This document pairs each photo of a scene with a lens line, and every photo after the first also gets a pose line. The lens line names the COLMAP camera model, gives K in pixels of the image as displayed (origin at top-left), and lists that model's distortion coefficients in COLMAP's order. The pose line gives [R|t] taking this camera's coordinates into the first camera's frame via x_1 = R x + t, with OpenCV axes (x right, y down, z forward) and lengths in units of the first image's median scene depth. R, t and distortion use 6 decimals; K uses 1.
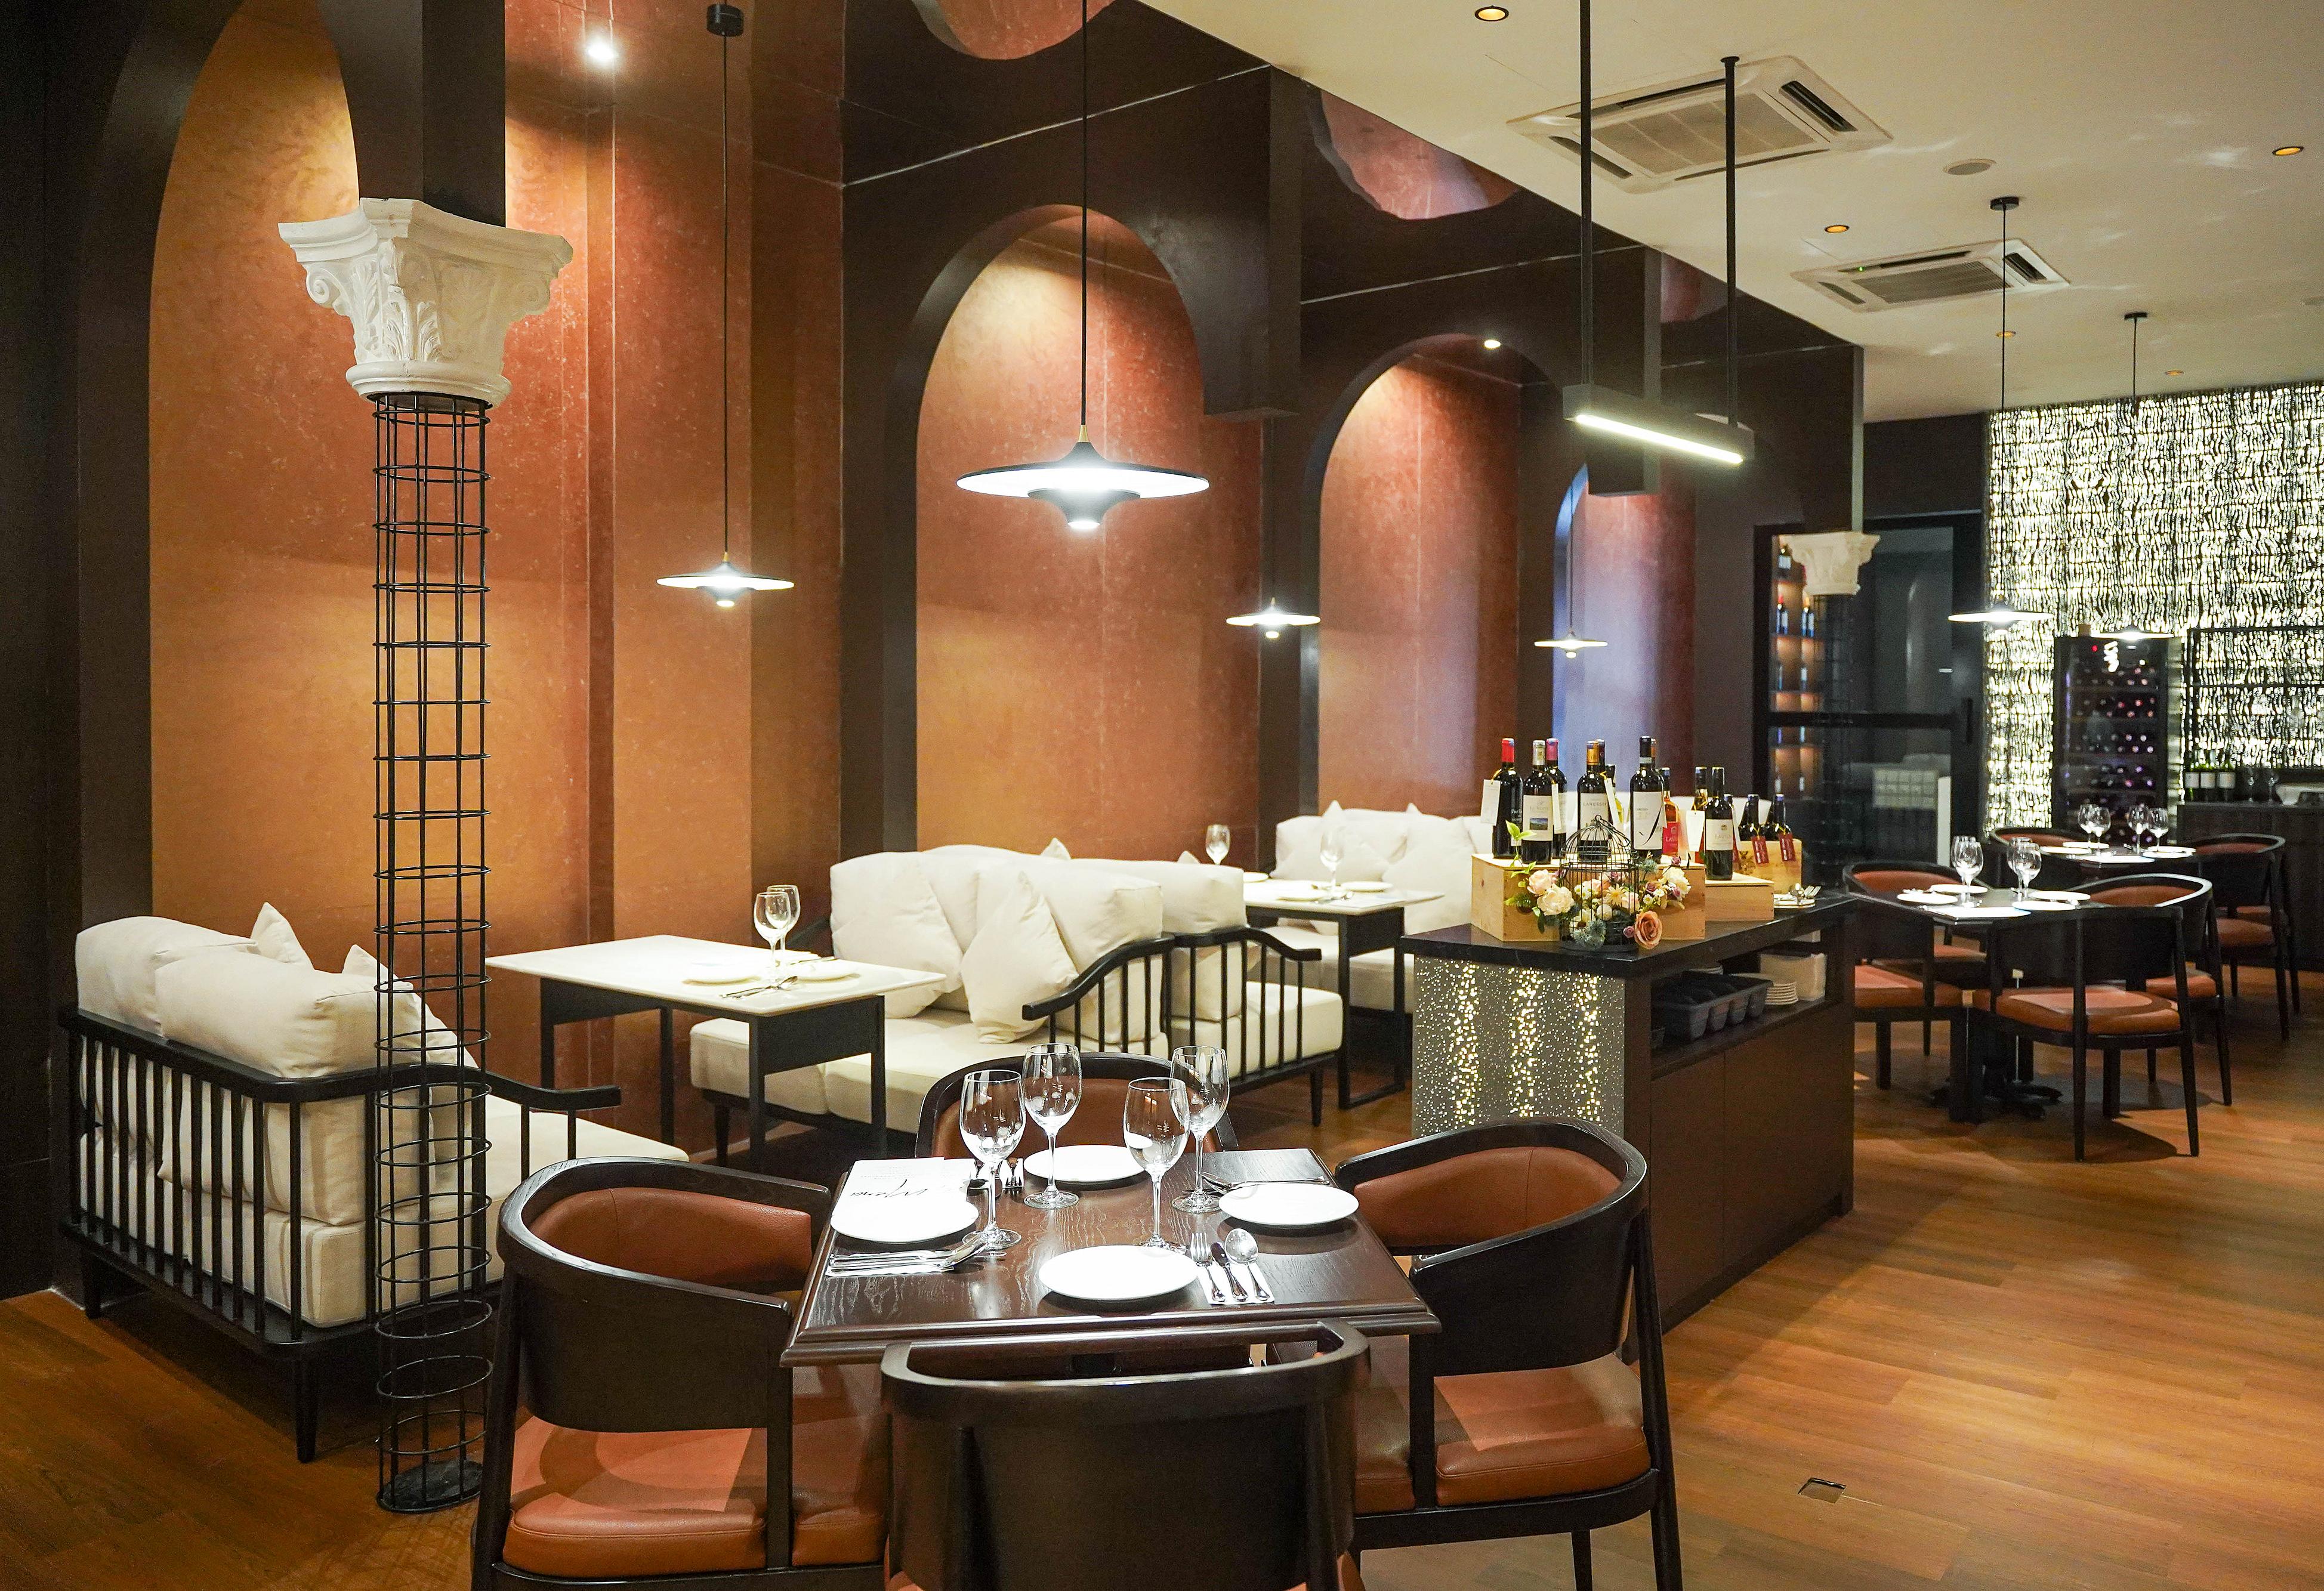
lens RADIAL K [[1700.2, 0, 1167.4], [0, 1700.2, 709.1], [0, 0, 1]] dist [-0.001168, 0.000857]
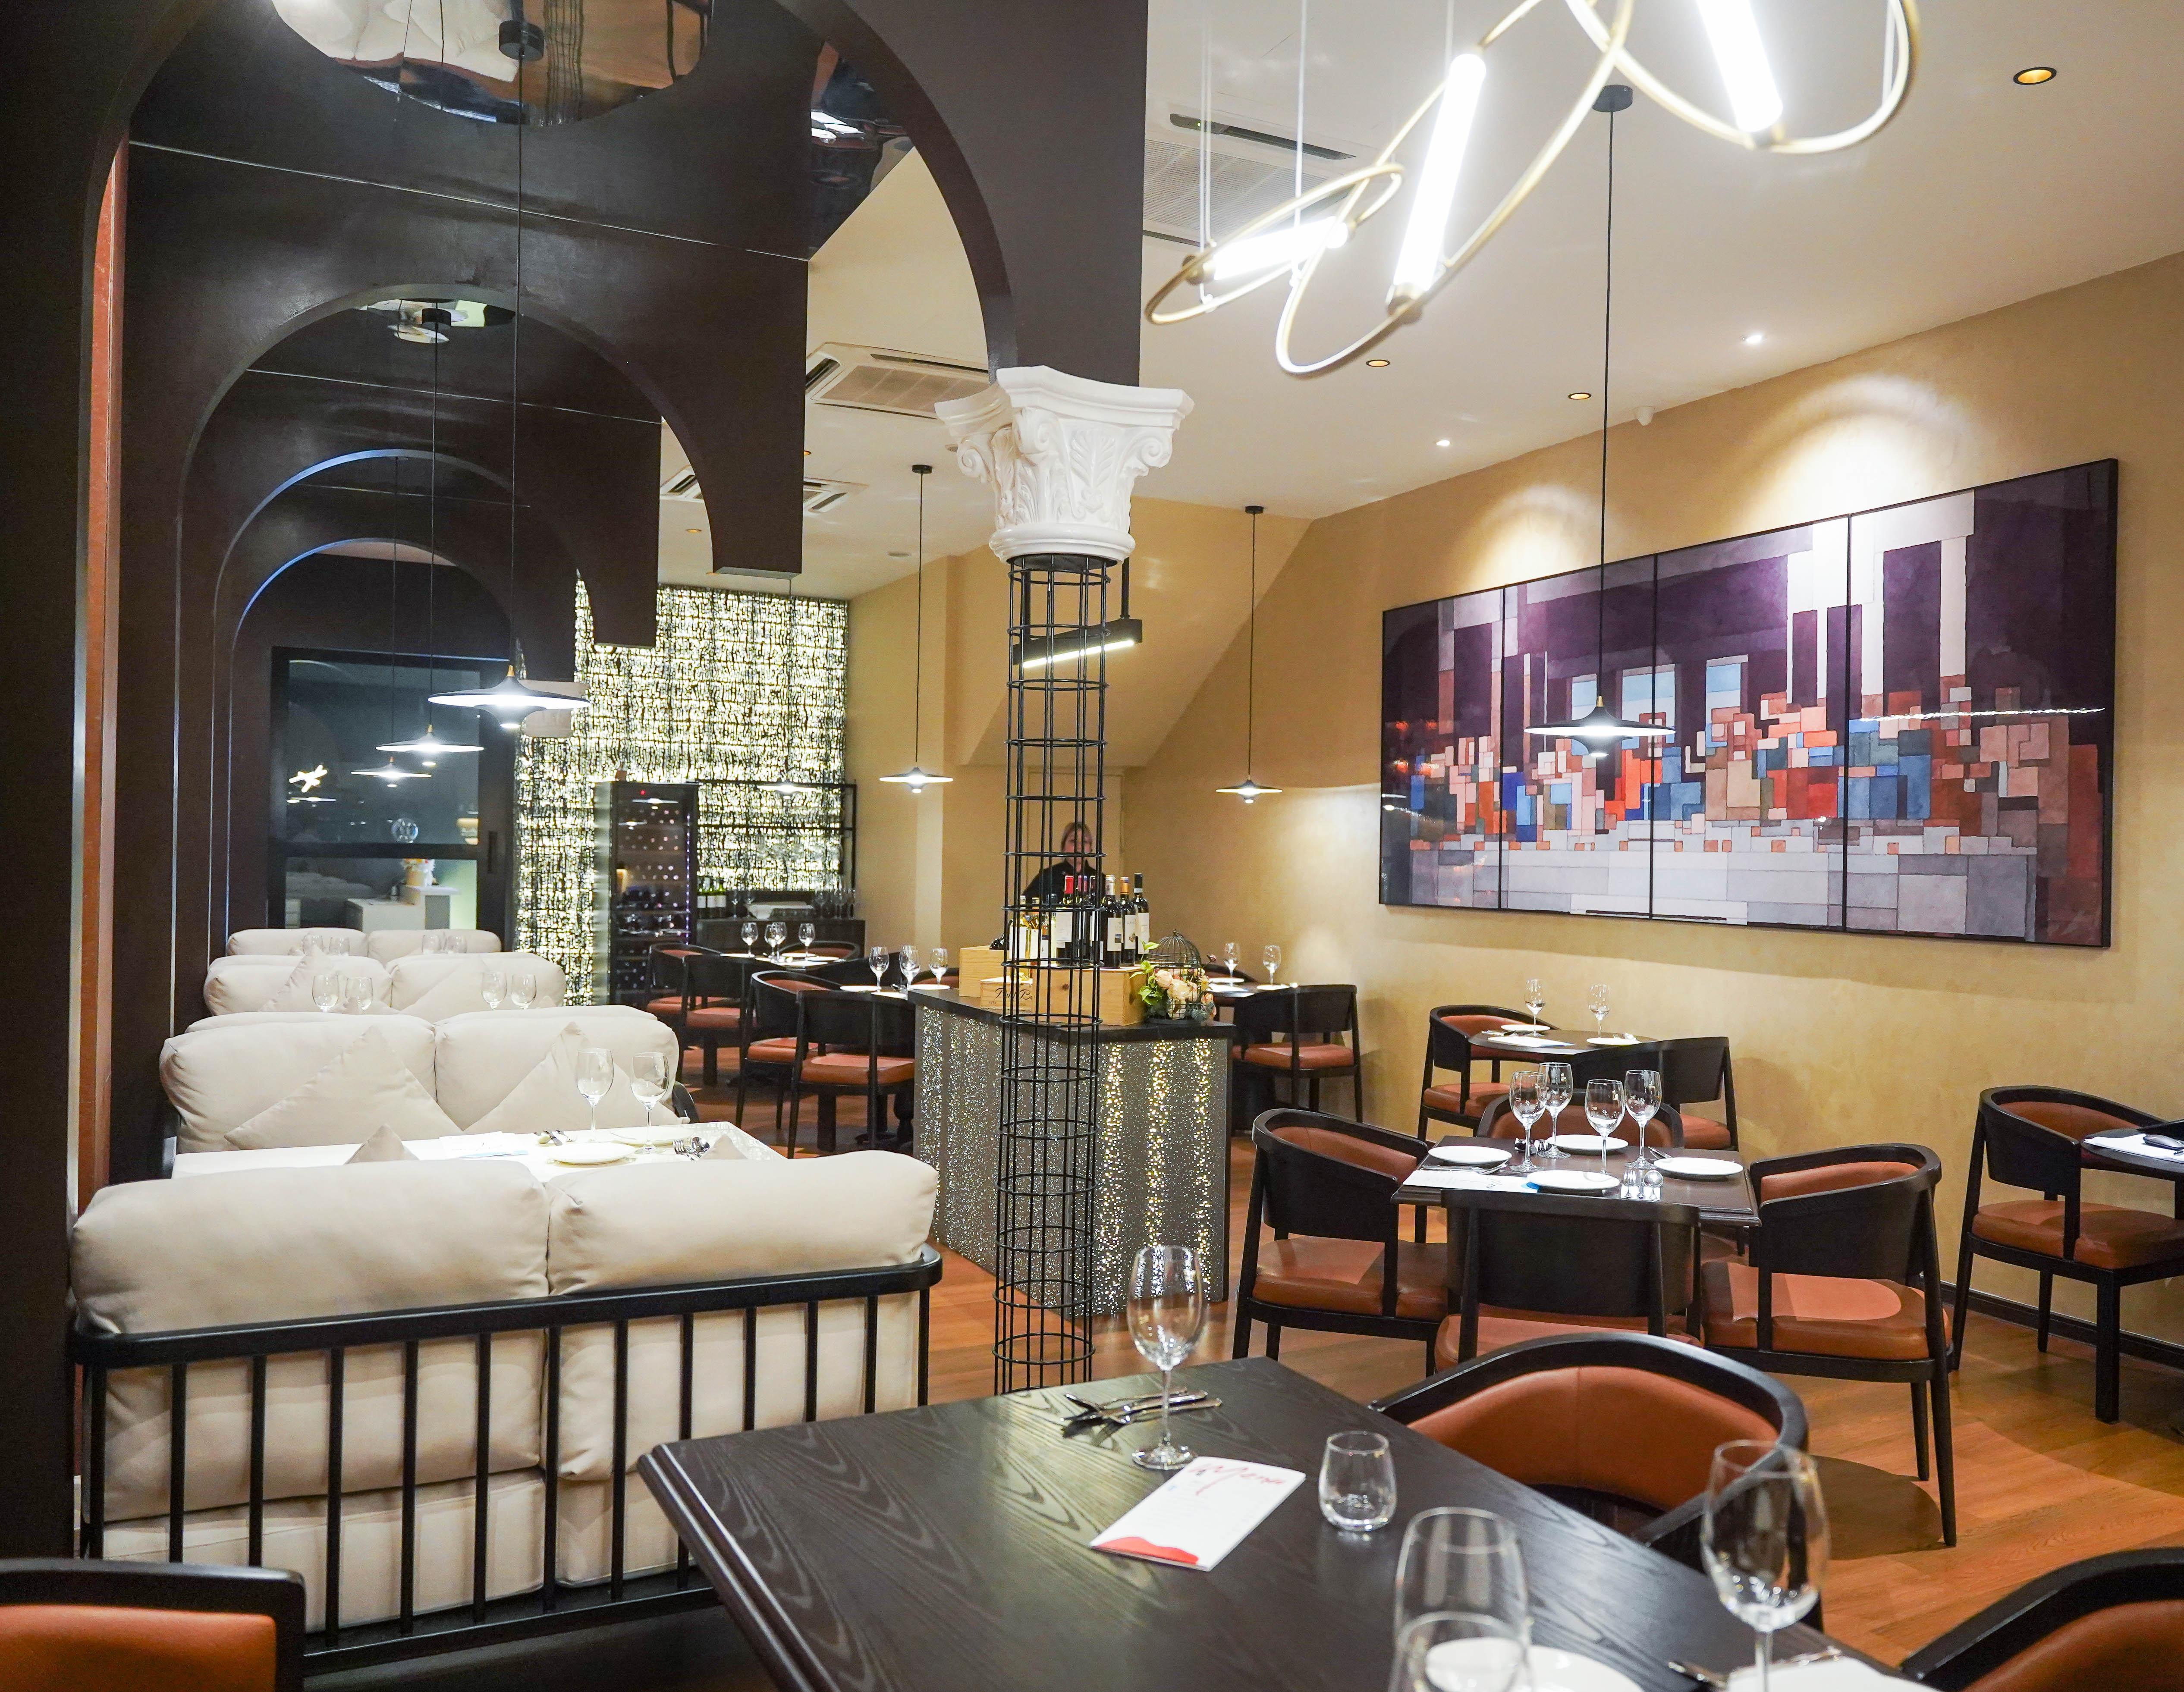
lens RADIAL K [[1824.4, 0, 1137.0], [0, 1824.4, 851.3], [0, 0, 1]] dist [-0.001352, 0.001651]
pose [[0.399264, 0.002739, 0.916832, -0.484757], [-0.013753, 0.999901, 0.003003, -0.003143], [-0.916733, -0.013808, 0.399263, 0.174919]]
